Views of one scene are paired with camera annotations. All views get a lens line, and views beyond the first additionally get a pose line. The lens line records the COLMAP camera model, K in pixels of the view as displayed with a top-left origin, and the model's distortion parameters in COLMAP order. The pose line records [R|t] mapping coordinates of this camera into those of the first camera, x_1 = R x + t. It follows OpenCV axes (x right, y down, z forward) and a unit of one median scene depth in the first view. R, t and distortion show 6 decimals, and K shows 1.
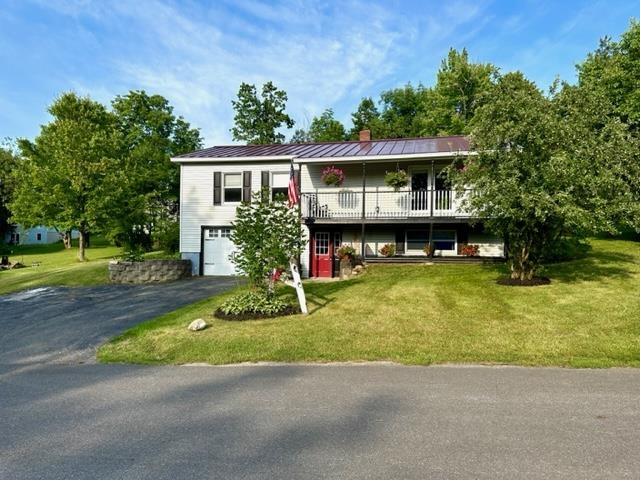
lens RADIAL K [[451.1, 0, 316.0], [0, 451.1, 240.7], [0, 0, 1]] dist [0.030720, -0.031948]
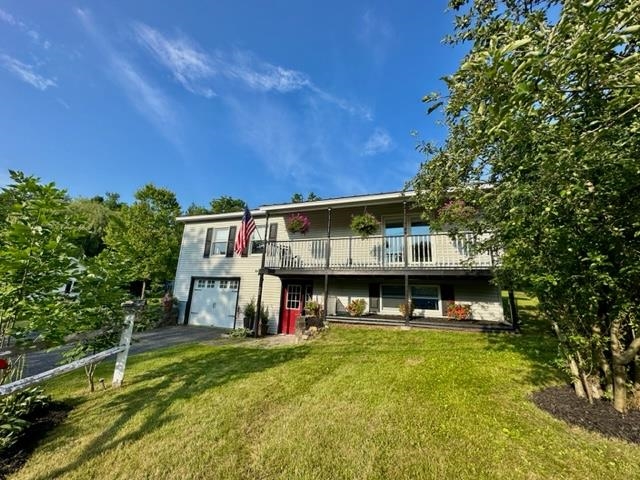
lens RADIAL K [[255.0, 0, 323.3], [0, 255.0, 241.0], [0, 0, 1]] dist [-0.003353, 0.000806]
pose [[0.987462, -0.002200, -0.157843, 0.161765], [-0.031731, 0.976729, -0.212116, 0.003401], [0.154637, 0.214465, 0.964413, 0.471170]]
